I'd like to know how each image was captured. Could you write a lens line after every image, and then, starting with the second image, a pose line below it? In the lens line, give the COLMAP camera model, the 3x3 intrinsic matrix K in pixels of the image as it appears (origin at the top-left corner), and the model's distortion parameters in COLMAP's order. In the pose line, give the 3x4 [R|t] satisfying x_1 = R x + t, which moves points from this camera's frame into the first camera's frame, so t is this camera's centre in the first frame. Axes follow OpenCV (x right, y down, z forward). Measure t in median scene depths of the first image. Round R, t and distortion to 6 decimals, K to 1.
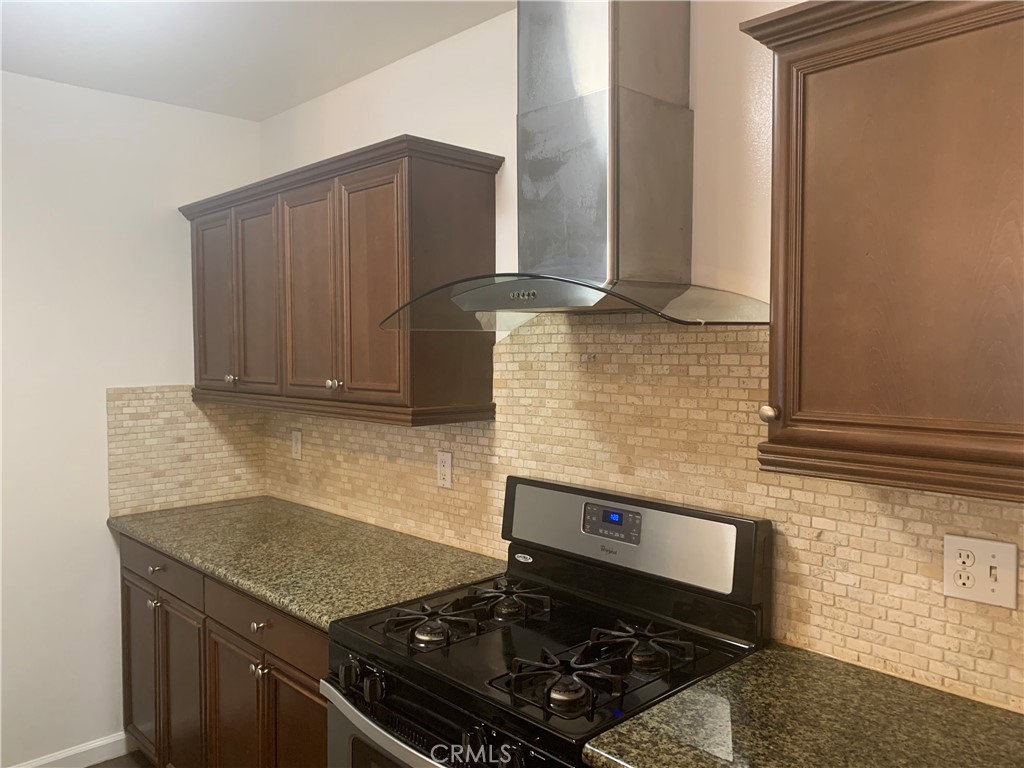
lens RADIAL K [[793.7, 0, 512.9], [0, 793.7, 367.8], [0, 0, 1]] dist [0.049186, -0.036467]
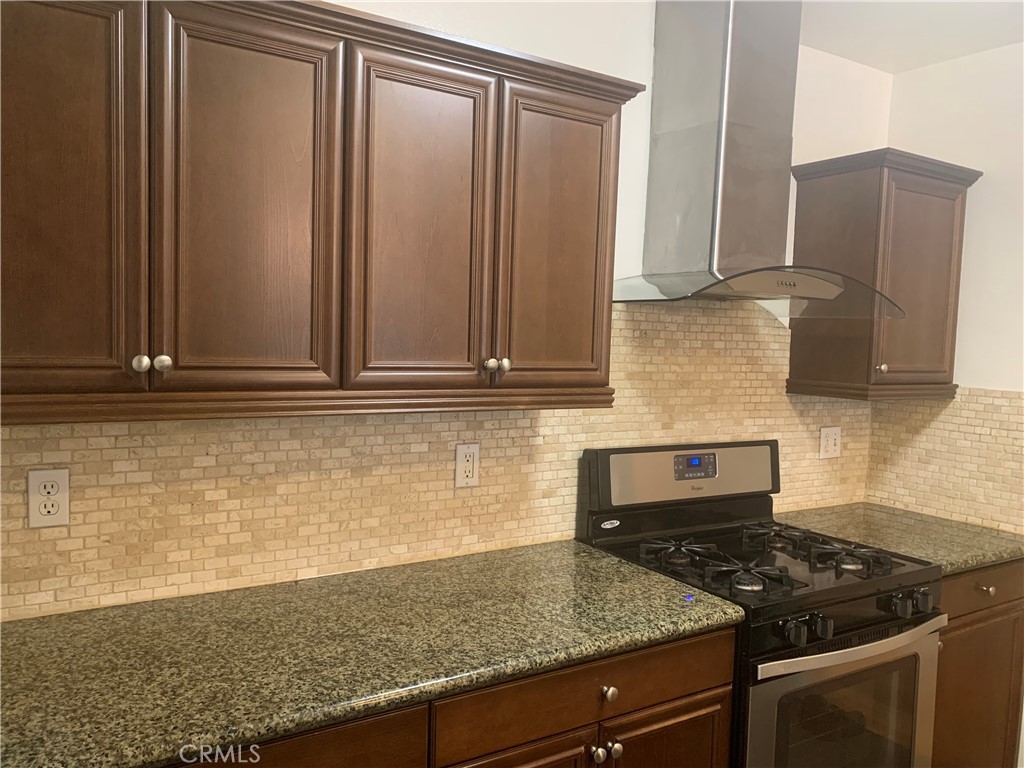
lens RADIAL K [[793.7, 0, 504.3], [0, 793.7, 383.1], [0, 0, 1]] dist [0.049186, -0.036467]
pose [[0.198078, -0.049314, 0.978945, -0.946442], [-0.002929, 0.998699, 0.050901, 0.000721], [-0.980182, -0.012950, 0.197676, 0.857870]]
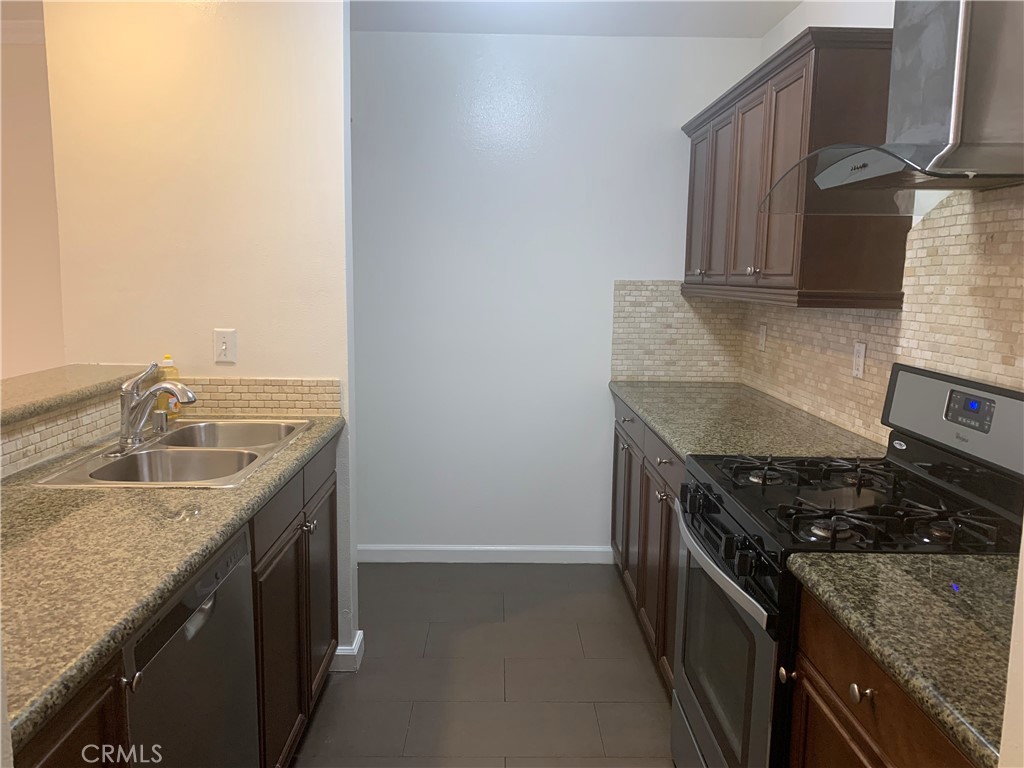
lens RADIAL K [[793.7, 0, 503.3], [0, 793.7, 381.1], [0, 0, 1]] dist [0.049186, -0.036467]
pose [[0.728024, 0.106044, -0.677300, 0.298365], [-0.036437, 0.992553, 0.116236, 0.056254], [0.684583, -0.059944, 0.726466, -0.060467]]
